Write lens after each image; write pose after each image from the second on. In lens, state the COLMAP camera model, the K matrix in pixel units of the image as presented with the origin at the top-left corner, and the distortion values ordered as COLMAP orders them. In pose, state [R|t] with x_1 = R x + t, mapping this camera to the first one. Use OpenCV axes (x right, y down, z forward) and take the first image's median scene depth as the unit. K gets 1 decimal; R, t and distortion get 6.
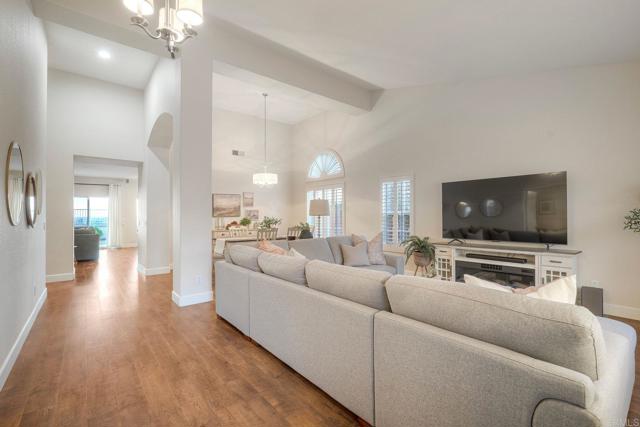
lens RADIAL K [[292.4, 0, 316.0], [0, 292.4, 213.5], [0, 0, 1]] dist [0.002088, 0.002601]
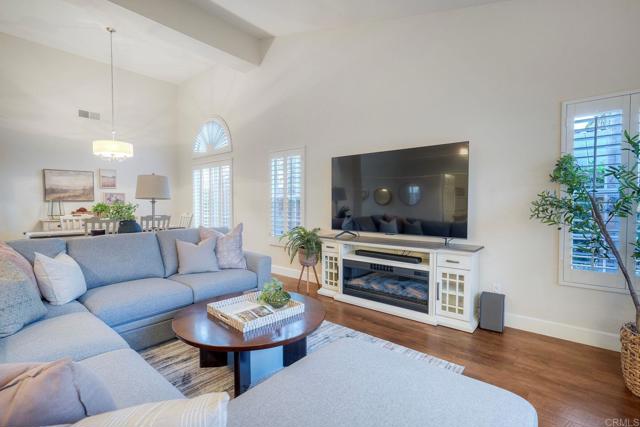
lens RADIAL K [[292.4, 0, 322.7], [0, 292.4, 213.9], [0, 0, 1]] dist [0.002088, 0.002601]
pose [[0.985153, -0.000166, 0.171676, 0.266821], [-0.007156, 0.999090, 0.042036, 0.009339], [-0.171527, -0.042640, 0.984256, 0.238486]]
